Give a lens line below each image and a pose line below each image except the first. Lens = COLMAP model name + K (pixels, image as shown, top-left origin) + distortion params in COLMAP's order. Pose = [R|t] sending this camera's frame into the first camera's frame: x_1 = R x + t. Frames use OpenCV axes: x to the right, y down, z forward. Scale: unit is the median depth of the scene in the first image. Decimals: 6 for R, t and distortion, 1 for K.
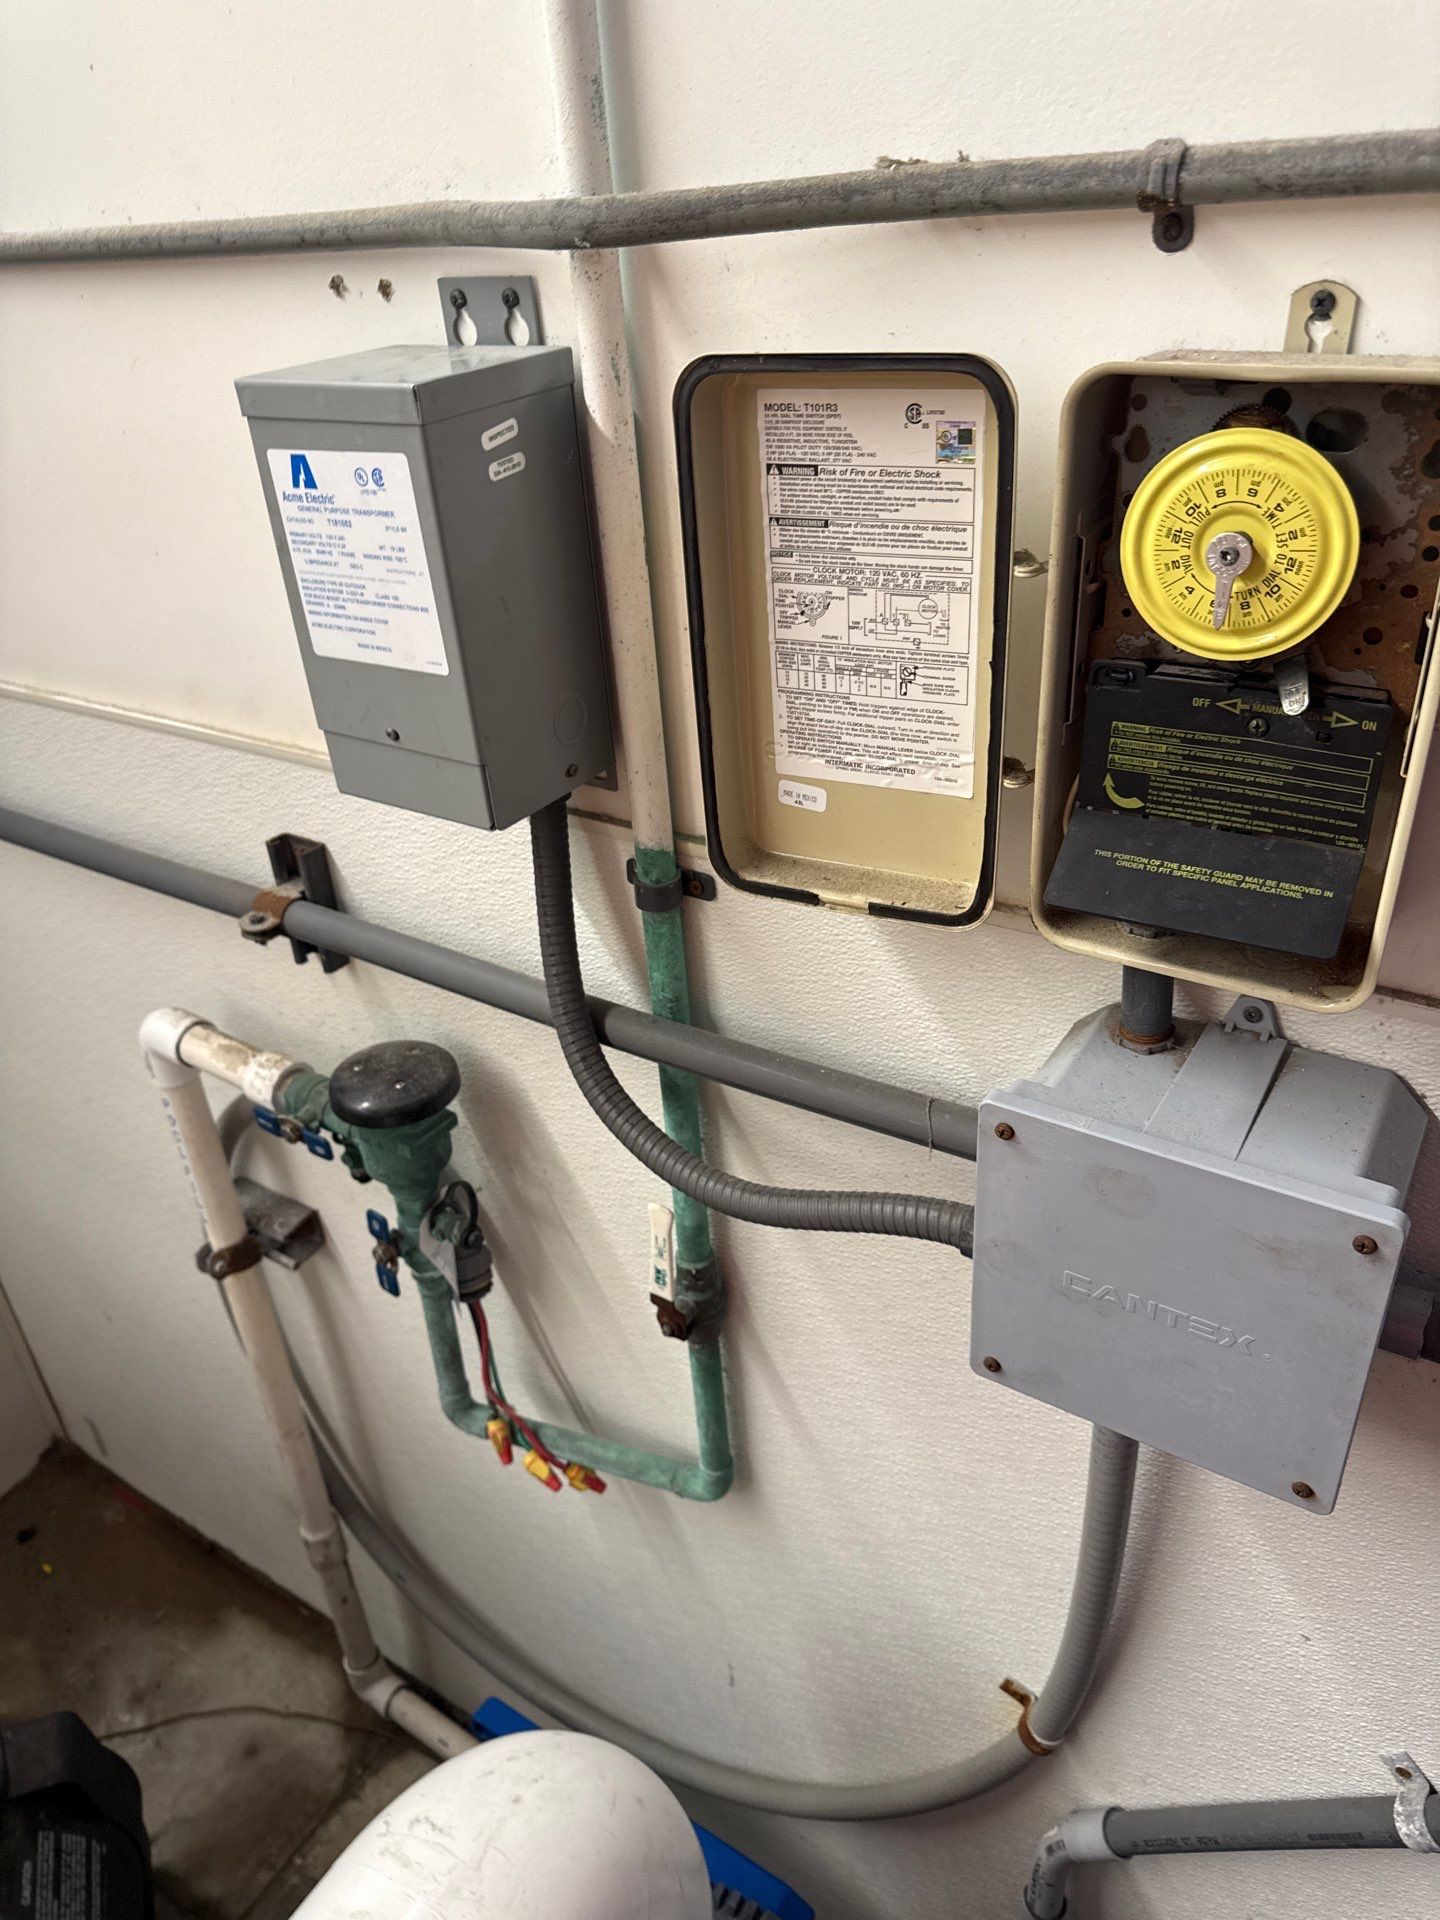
lens RADIAL K [[1323.4, 0, 711.3], [0, 1323.4, 968.8], [0, 0, 1]] dist [0.056492, -0.094432]
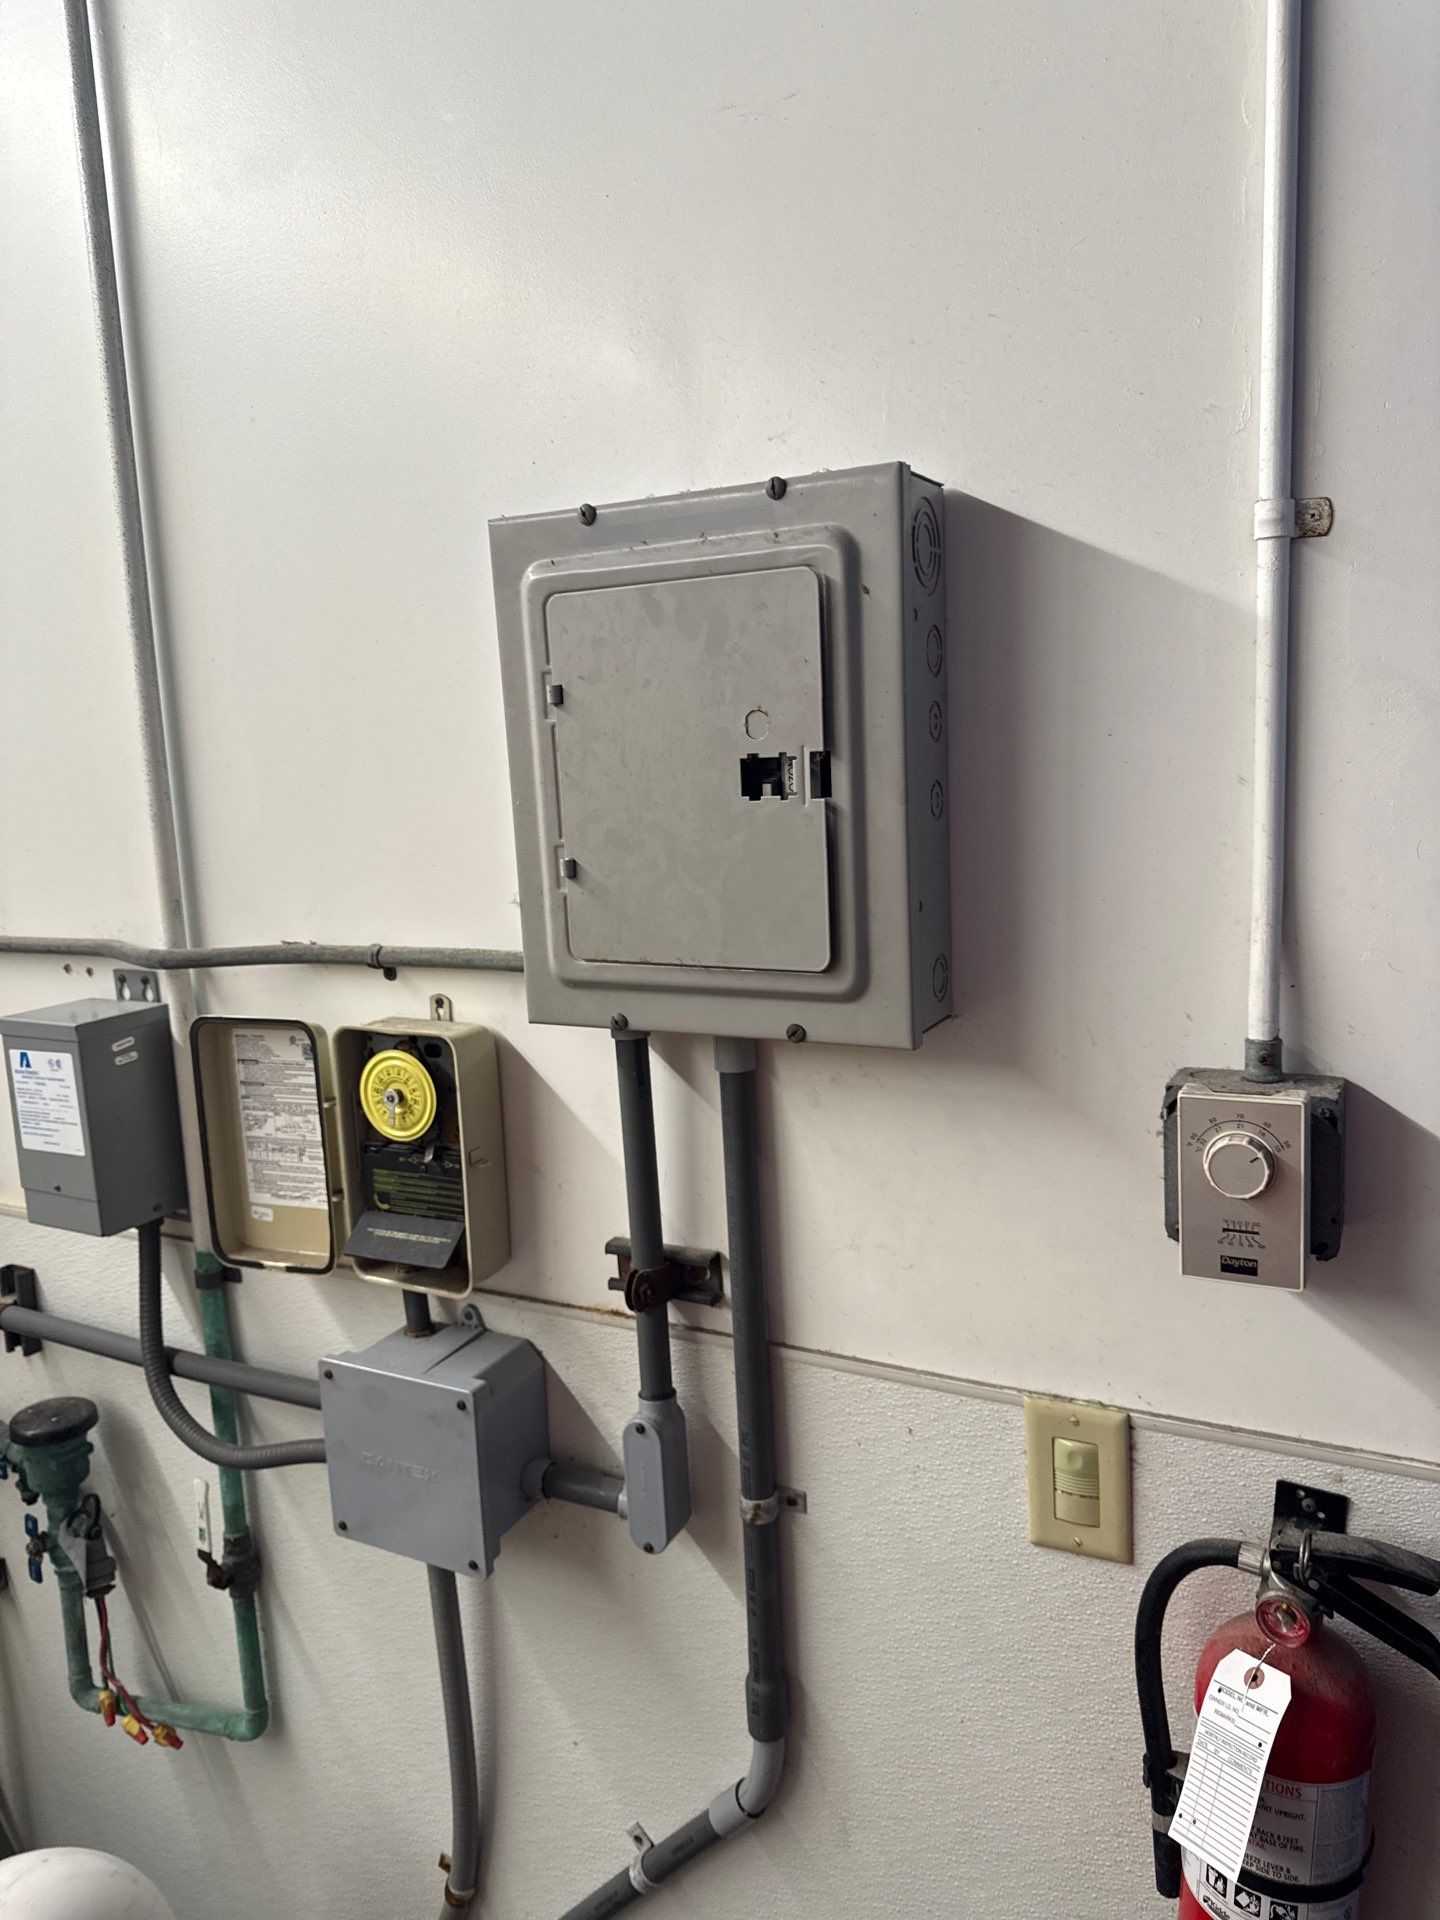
lens RADIAL K [[1323.4, 0, 711.3], [0, 1323.4, 968.8], [0, 0, 1]] dist [0.056492, -0.094432]
pose [[0.995543, 0.007059, 0.094046, 0.540207], [0.029568, 0.923558, -0.382317, 0.308798], [-0.089556, 0.383393, 0.919233, -1.018962]]
